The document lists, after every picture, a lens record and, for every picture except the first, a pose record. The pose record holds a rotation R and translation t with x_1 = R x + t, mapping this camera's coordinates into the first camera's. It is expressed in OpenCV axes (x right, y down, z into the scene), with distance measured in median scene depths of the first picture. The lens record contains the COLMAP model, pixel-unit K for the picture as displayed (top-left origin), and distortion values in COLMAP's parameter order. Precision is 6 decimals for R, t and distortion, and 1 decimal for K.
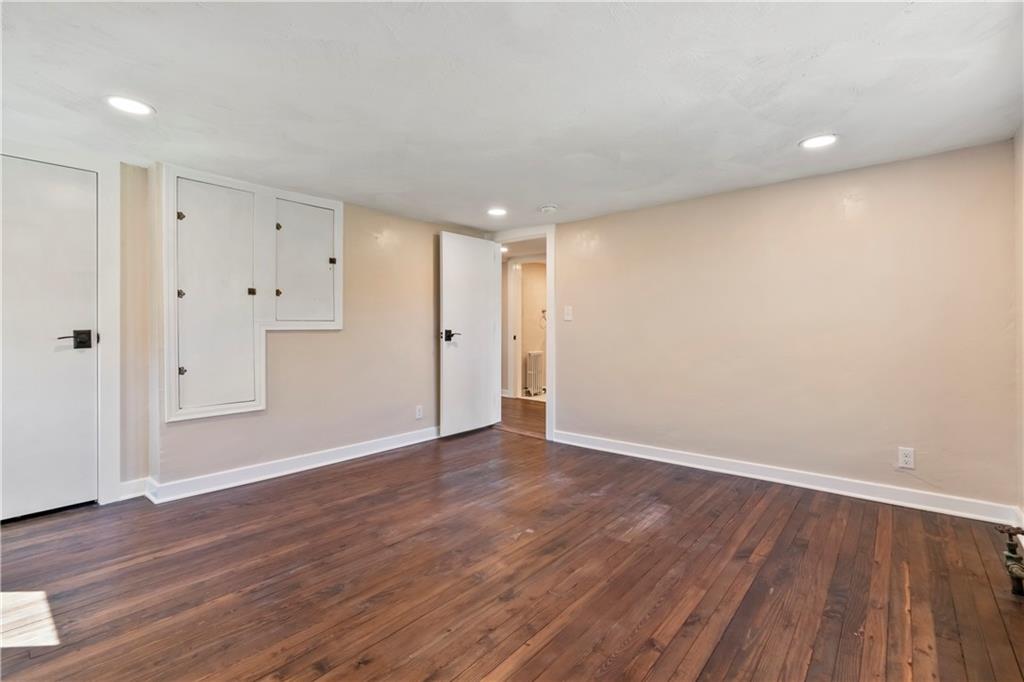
lens RADIAL K [[468.3, 0, 511.4], [0, 468.3, 335.2], [0, 0, 1]] dist [-0.000342, -0.000001]
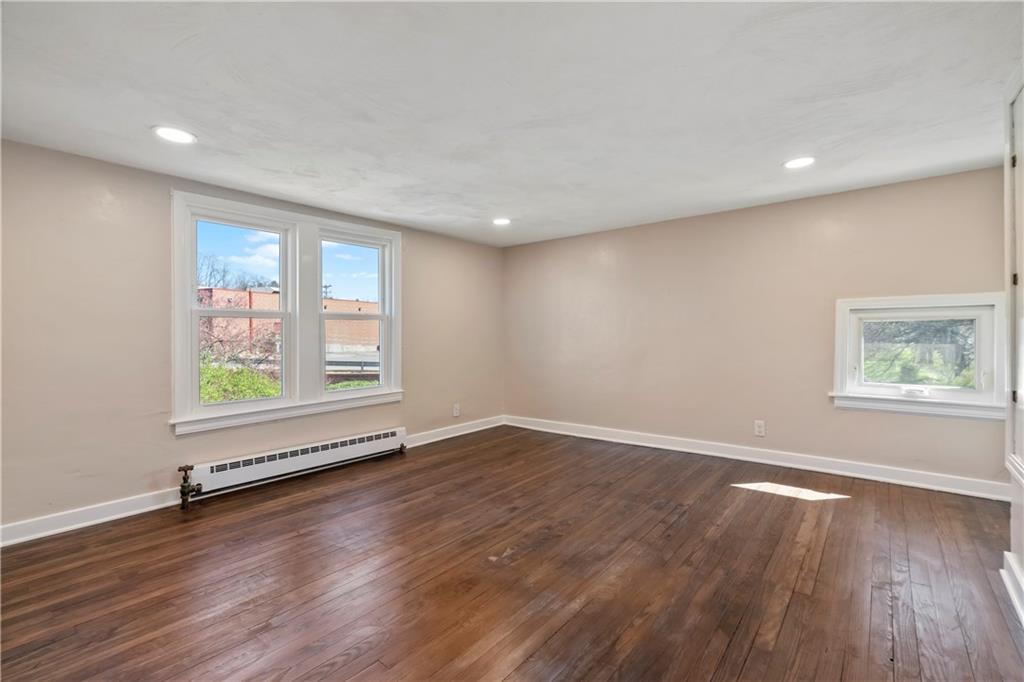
lens RADIAL K [[468.3, 0, 512.4], [0, 468.3, 336.2], [0, 0, 1]] dist [-0.000342, -0.000001]
pose [[-0.999797, 0.007960, -0.018533, 0.016655], [0.007542, 0.999719, 0.022472, -0.036047], [0.018707, 0.022328, -0.999576, 2.092154]]
